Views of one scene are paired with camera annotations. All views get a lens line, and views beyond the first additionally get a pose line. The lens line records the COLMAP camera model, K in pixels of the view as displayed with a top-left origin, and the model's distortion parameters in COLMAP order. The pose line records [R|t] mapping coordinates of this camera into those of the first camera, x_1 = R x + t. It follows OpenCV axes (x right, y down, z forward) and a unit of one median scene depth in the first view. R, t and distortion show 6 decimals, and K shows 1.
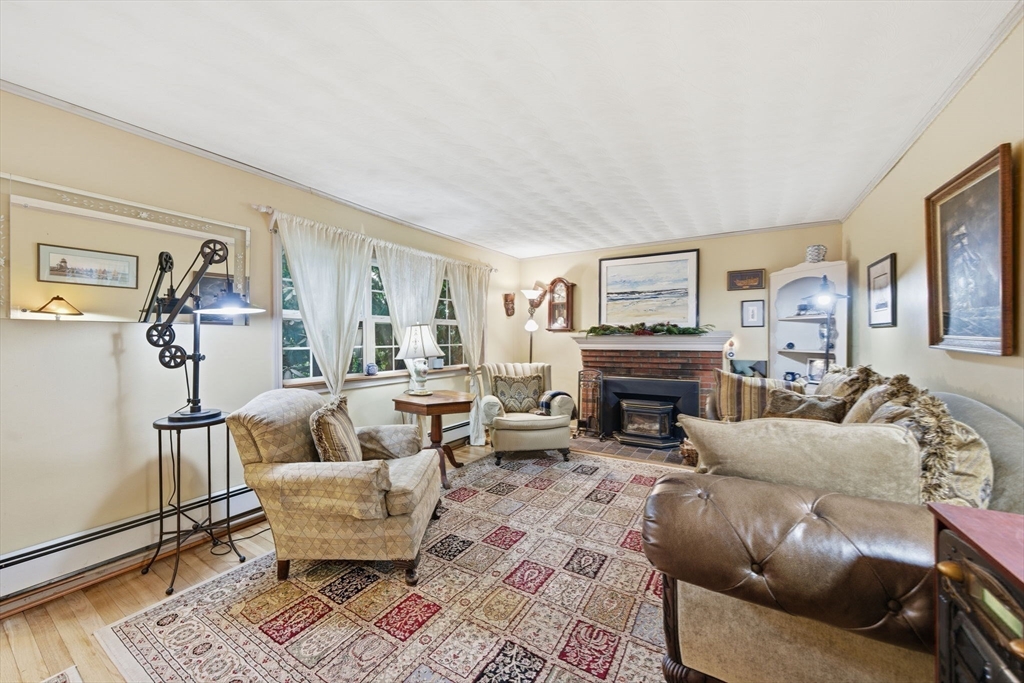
lens RADIAL K [[371.4, 0, 516.8], [0, 371.4, 342.9], [0, 0, 1]] dist [-0.021841, 0.000012]
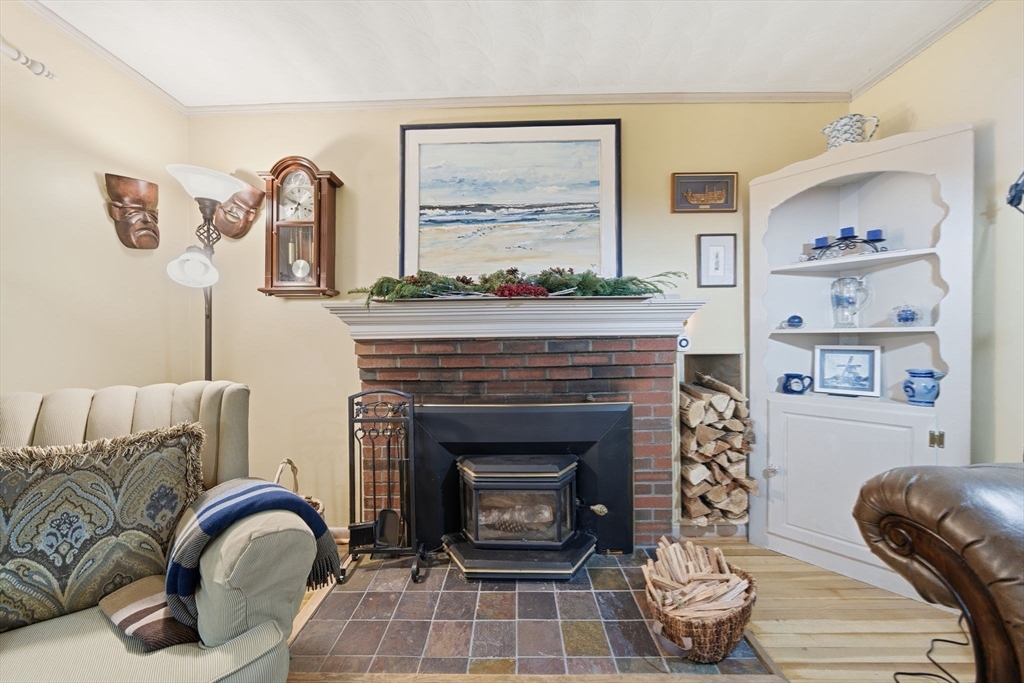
lens RADIAL K [[371.4, 0, 516.8], [0, 371.4, 342.9], [0, 0, 1]] dist [-0.021841, 0.000012]
pose [[0.856067, -0.011561, 0.516735, 0.125286], [0.017515, 0.999825, -0.006647, 0.027474], [-0.516567, 0.014741, 0.856120, 0.617101]]
